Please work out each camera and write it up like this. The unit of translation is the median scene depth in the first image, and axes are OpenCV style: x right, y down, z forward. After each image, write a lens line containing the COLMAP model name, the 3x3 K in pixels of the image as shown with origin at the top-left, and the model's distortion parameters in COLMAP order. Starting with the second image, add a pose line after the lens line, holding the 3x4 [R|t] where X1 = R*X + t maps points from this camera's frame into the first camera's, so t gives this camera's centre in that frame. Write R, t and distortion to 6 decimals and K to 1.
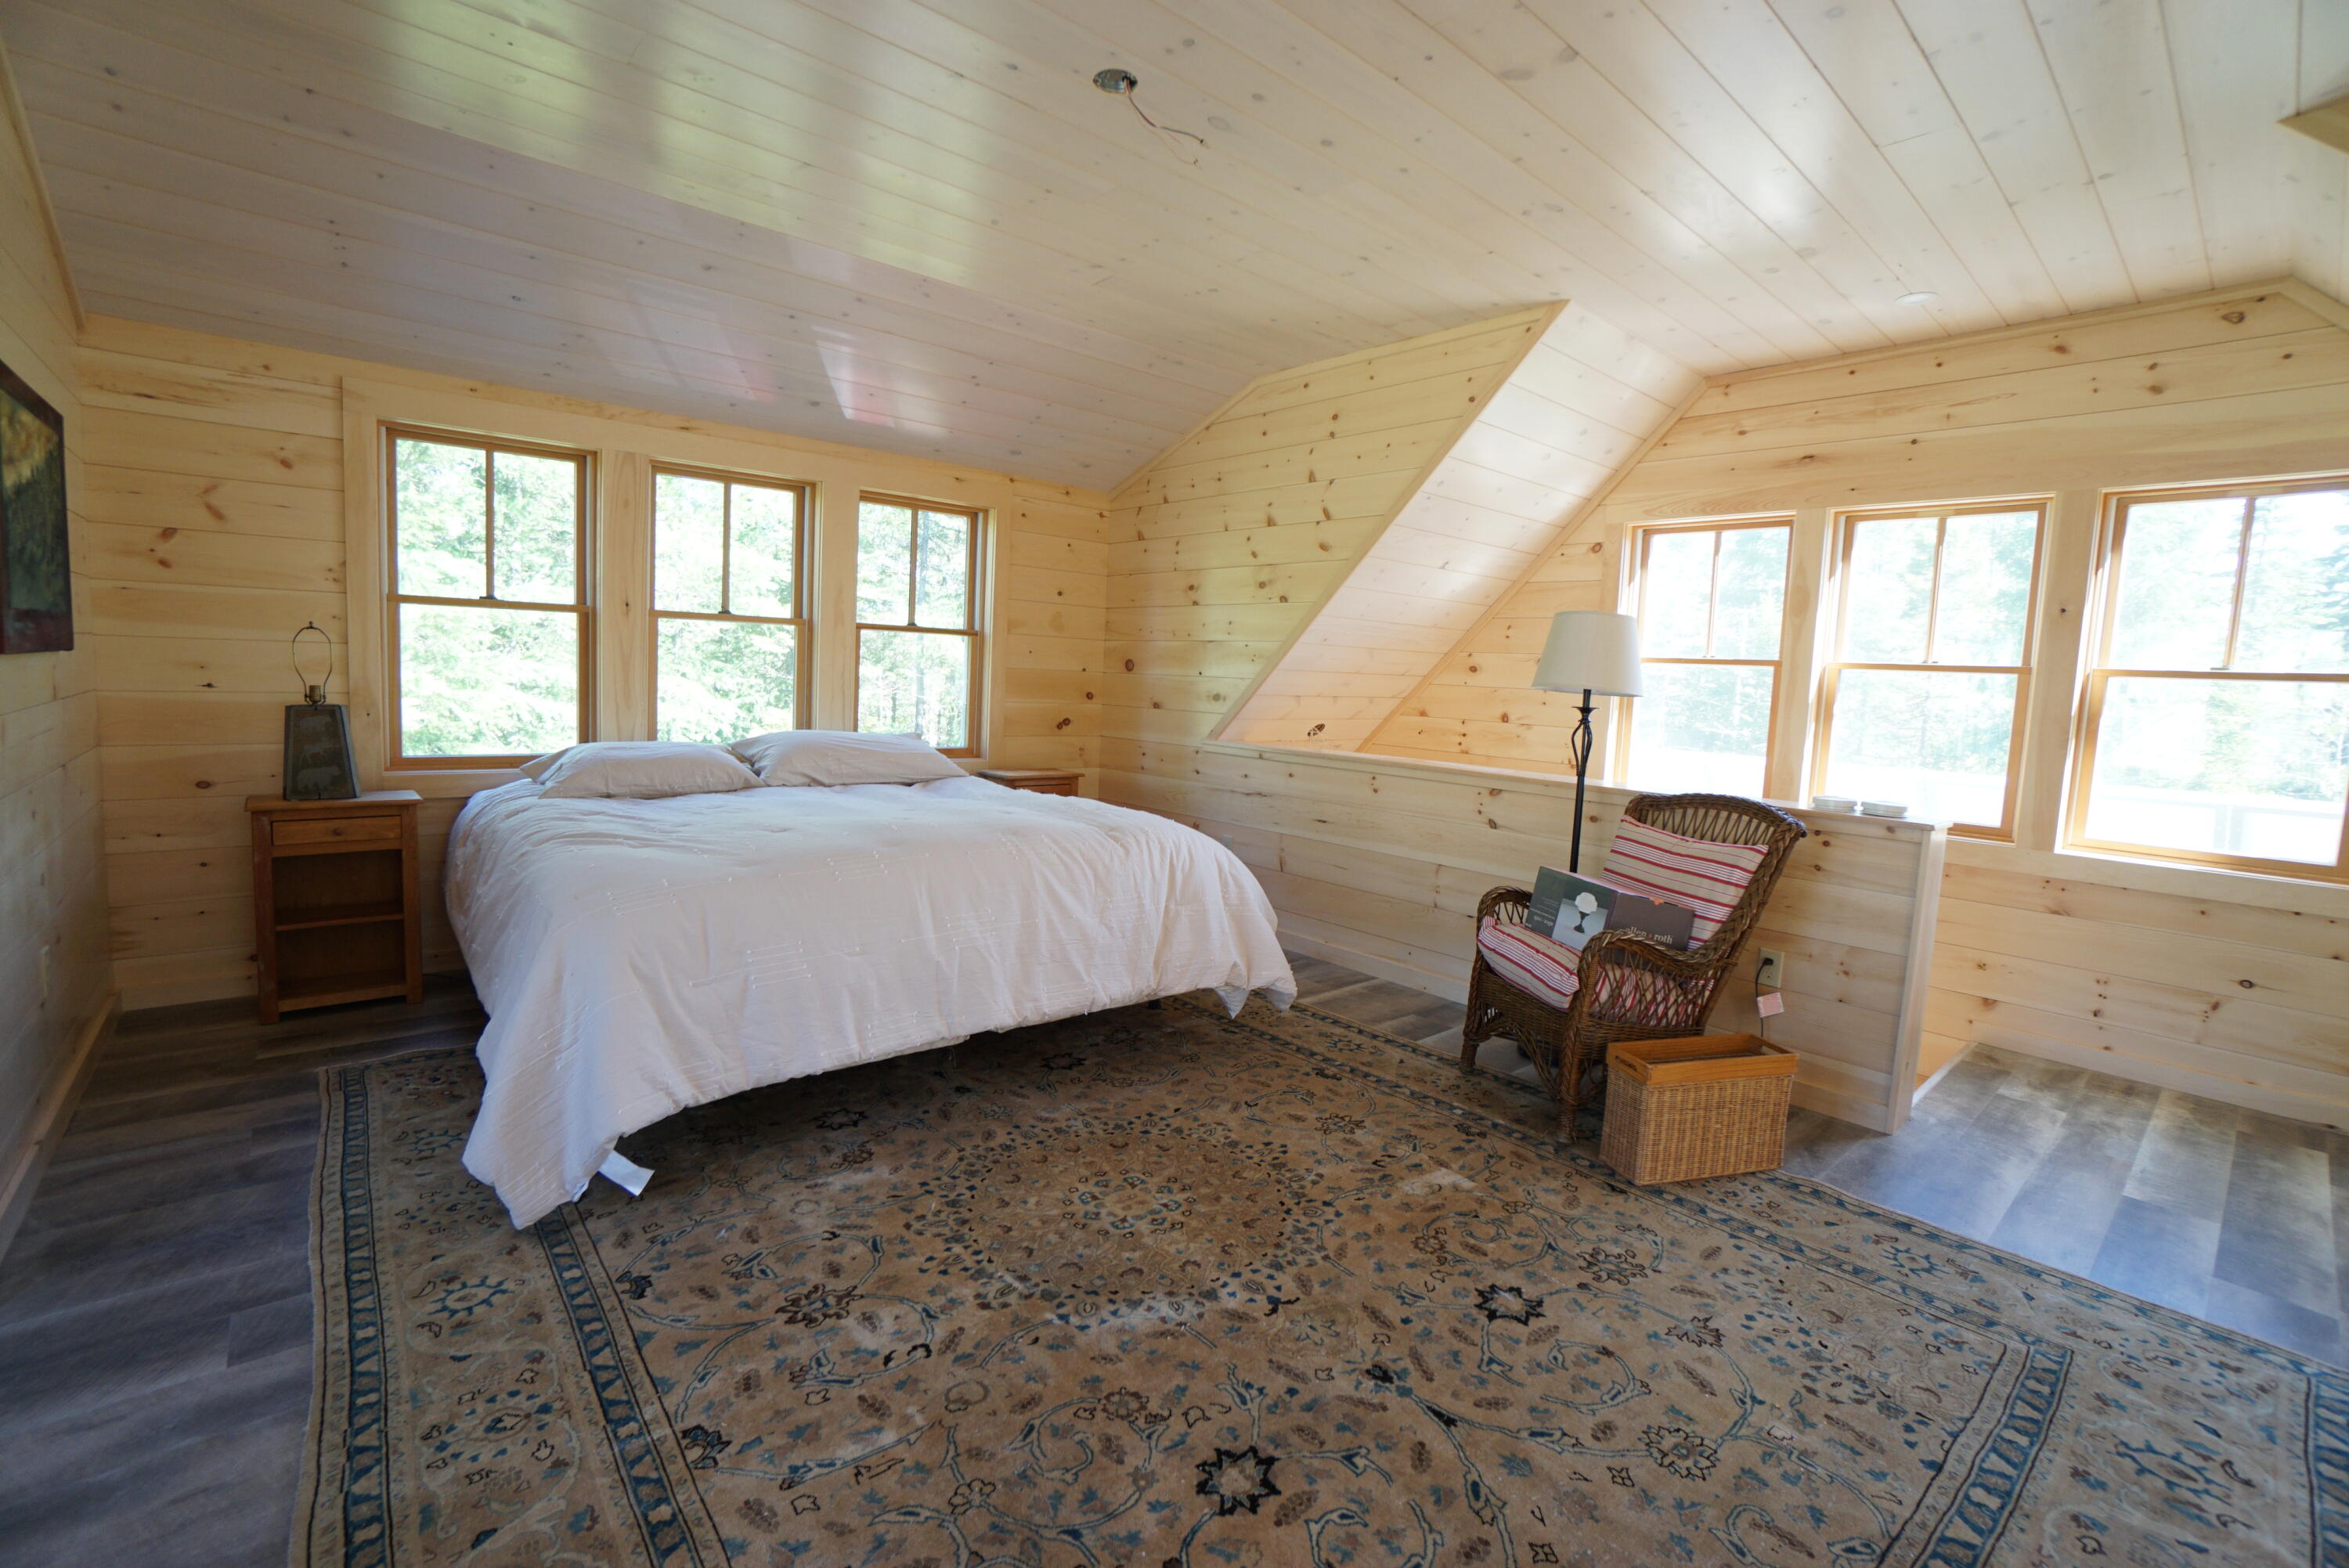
lens RADIAL K [[1061.2, 0, 1168.3], [0, 1061.2, 792.8], [0, 0, 1]] dist [-0.055969, 0.021599]
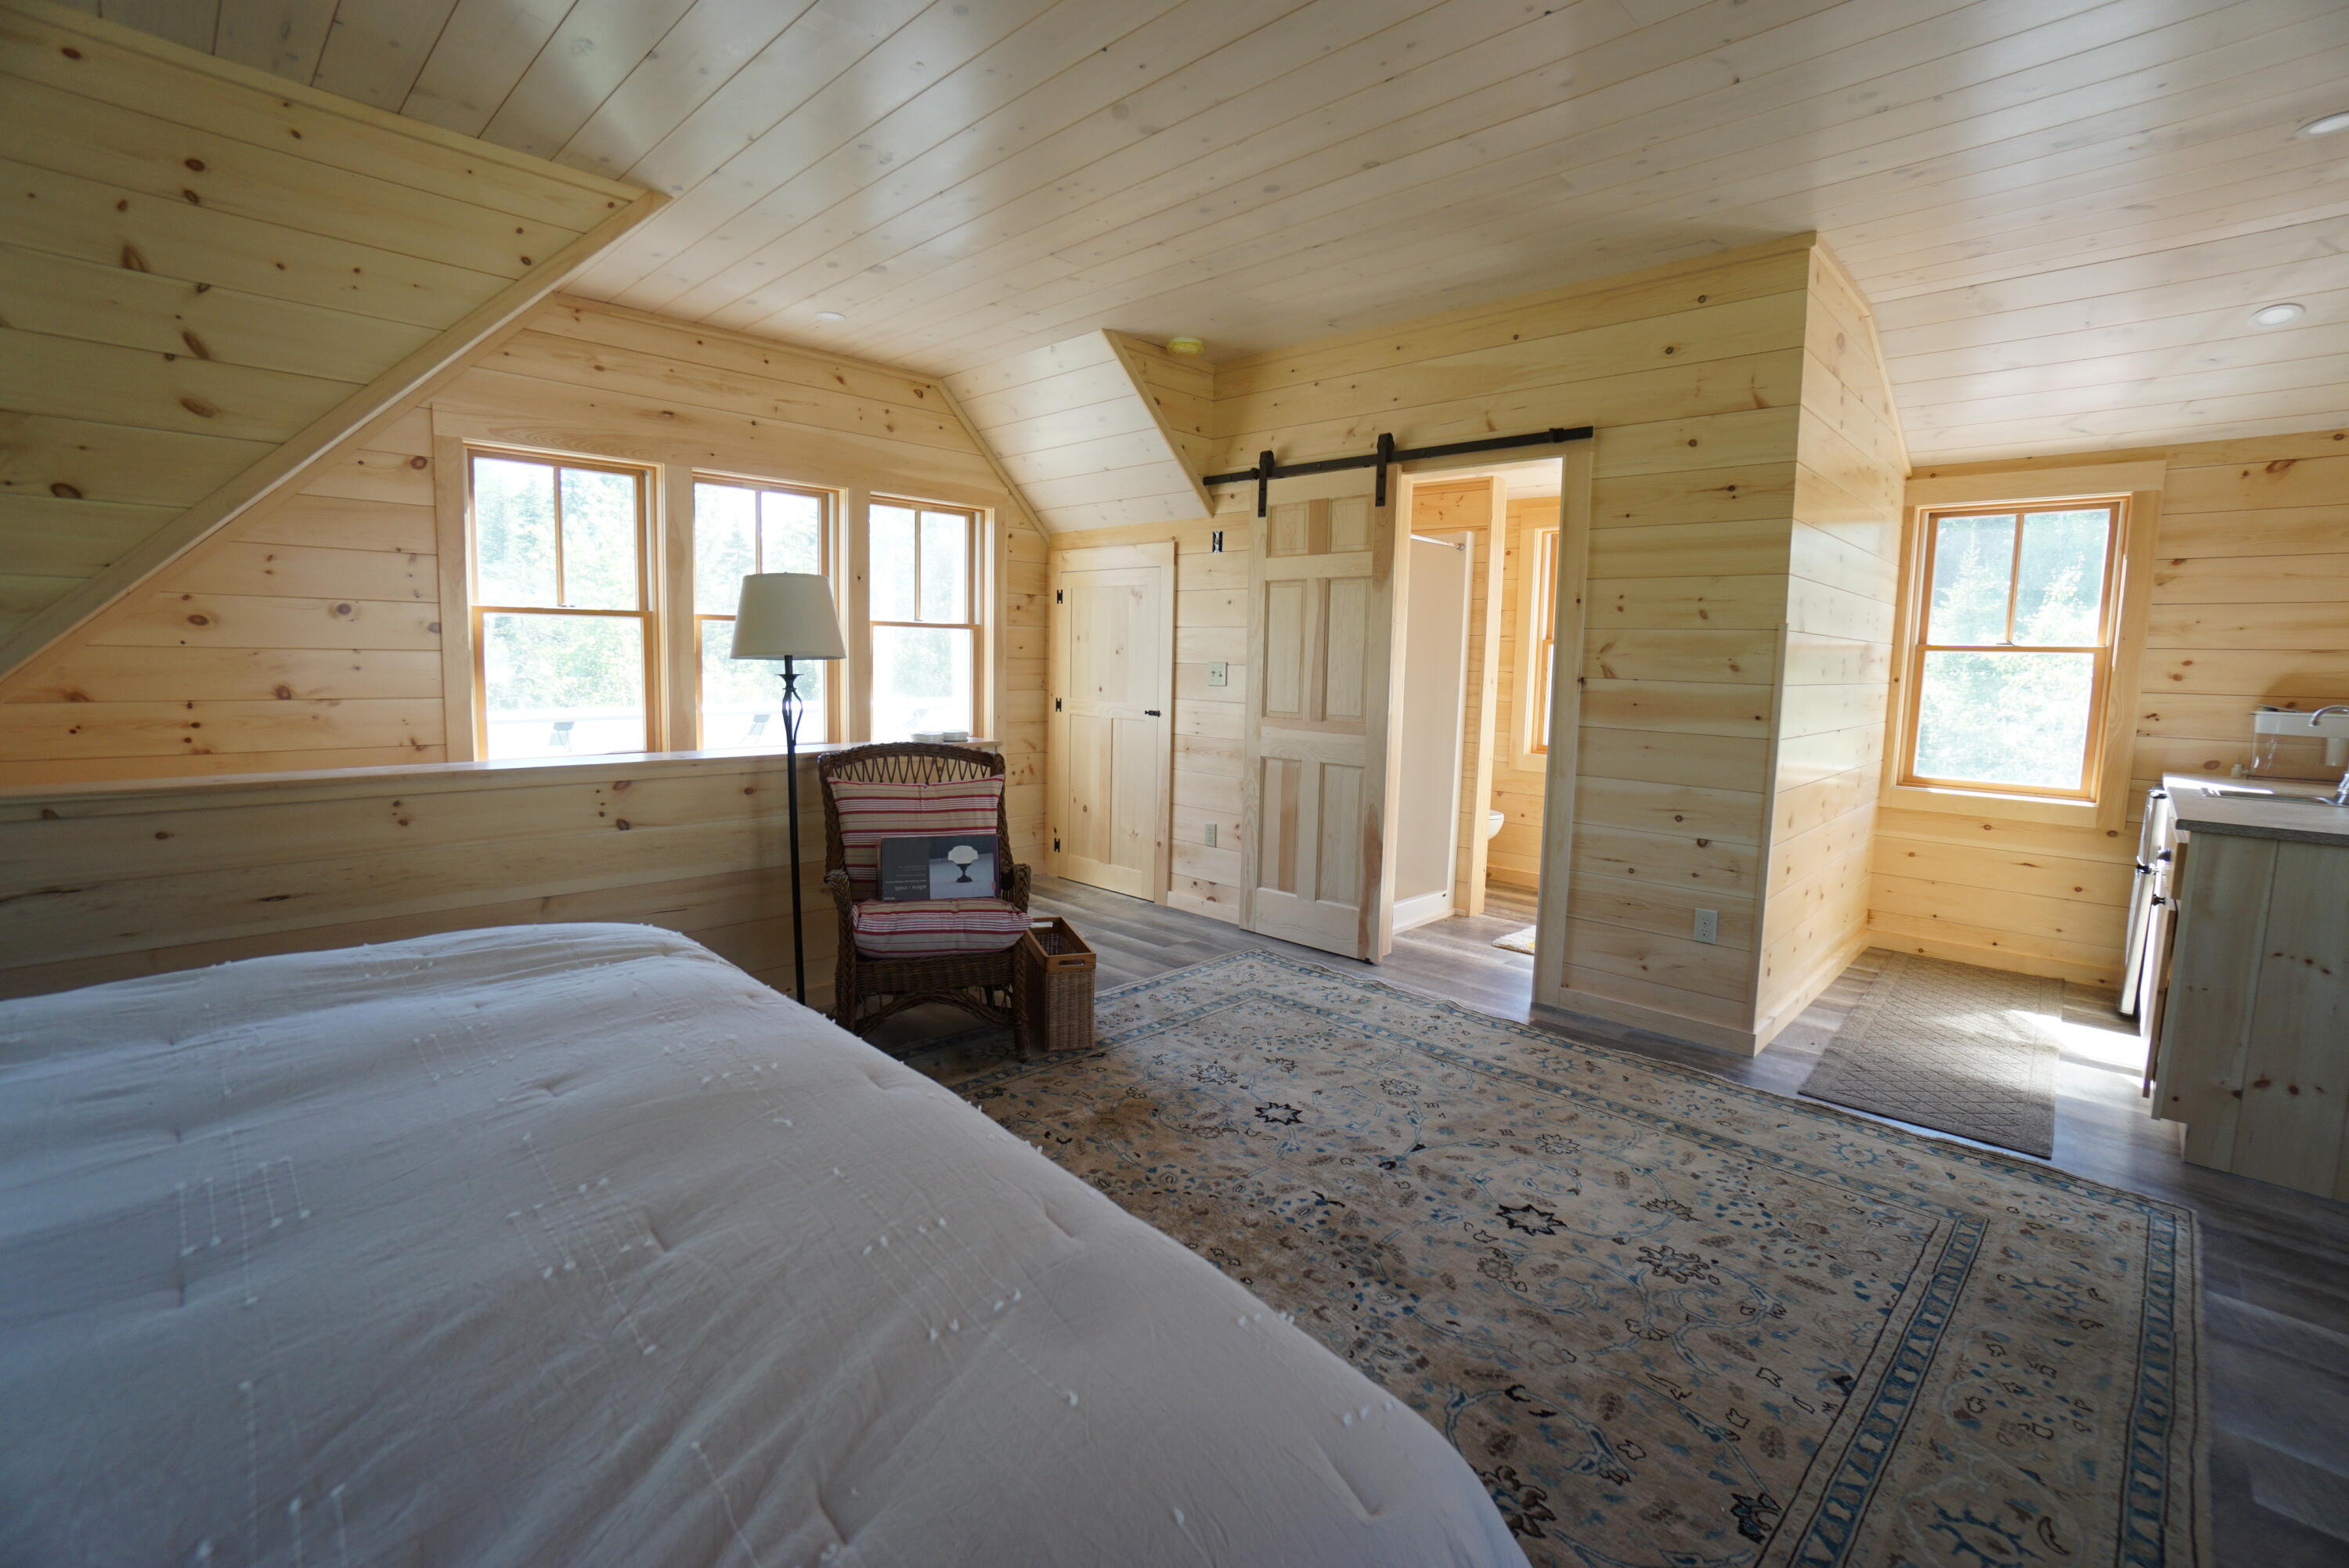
lens RADIAL K [[1061.2, 0, 1180.3], [0, 1061.2, 762.6], [0, 0, 1]] dist [-0.055969, 0.021599]
pose [[-0.112347, -0.149182, 0.982407, -0.868370], [0.085897, 0.983507, 0.159172, -0.180742], [-0.989949, 0.102268, -0.097680, 1.100416]]
